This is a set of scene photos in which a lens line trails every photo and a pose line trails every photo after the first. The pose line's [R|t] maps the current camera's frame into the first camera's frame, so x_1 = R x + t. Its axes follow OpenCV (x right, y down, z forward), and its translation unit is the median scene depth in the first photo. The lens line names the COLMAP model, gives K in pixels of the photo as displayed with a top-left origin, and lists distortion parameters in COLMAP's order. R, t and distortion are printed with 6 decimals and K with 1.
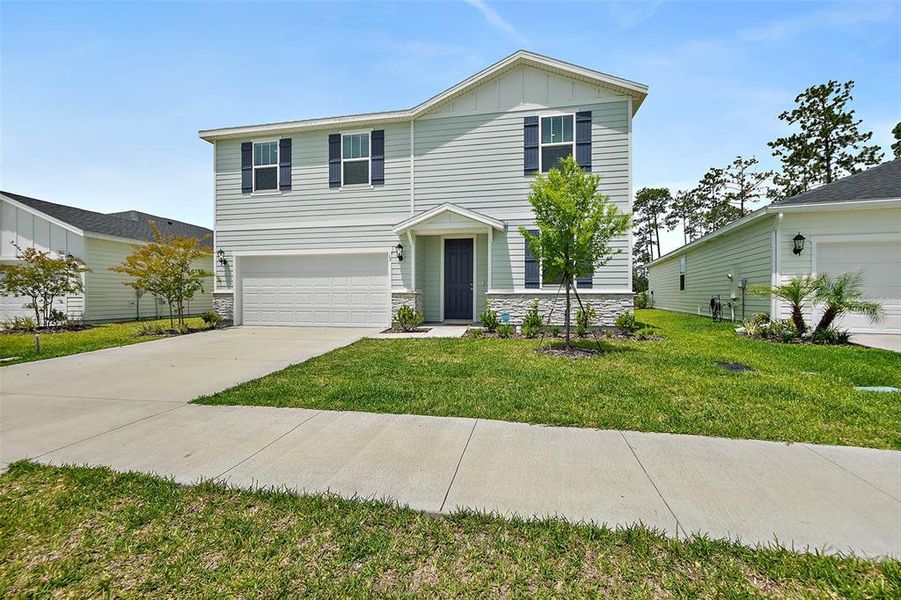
lens RADIAL K [[396.7, 0, 446.1], [0, 396.7, 298.3], [0, 0, 1]] dist [-0.003237, -0.000181]
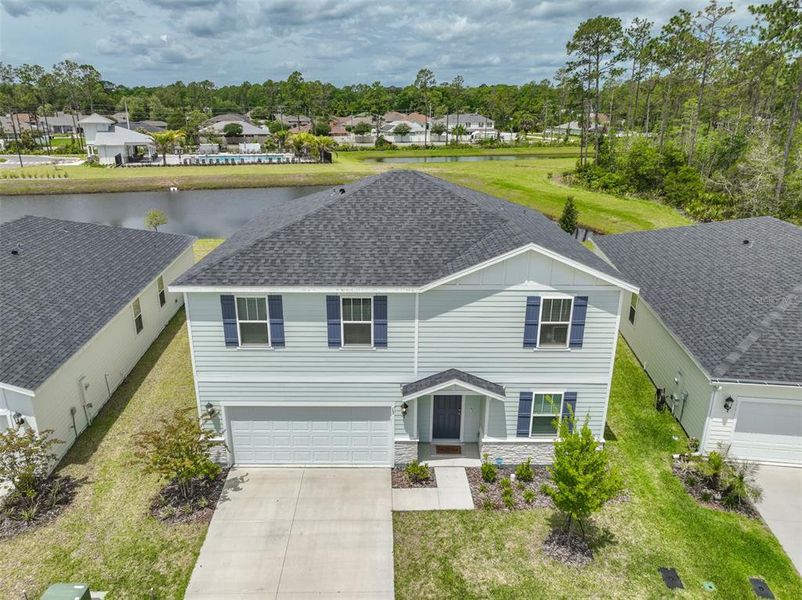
lens RADIAL K [[578.9, 0, 403.3], [0, 578.9, 297.4], [0, 0, 1]] dist [0.007224, 0.008480]
pose [[0.977866, -0.059741, 0.200521, -0.402583], [-0.008401, 0.946387, 0.322926, -0.878591], [-0.209063, -0.317463, 0.924938, -0.329949]]
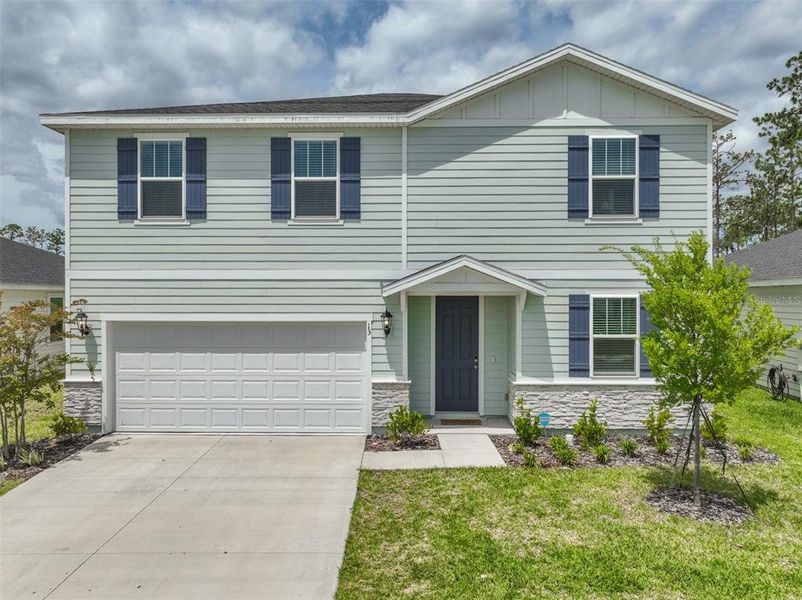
lens RADIAL K [[578.9, 0, 403.3], [0, 578.9, 297.4], [0, 0, 1]] dist [0.007224, 0.008480]
pose [[0.983366, 0.000844, 0.181635, -0.260659], [-0.000349, 0.999996, -0.002755, -0.152510], [-0.181637, 0.002646, 0.983362, 0.032048]]
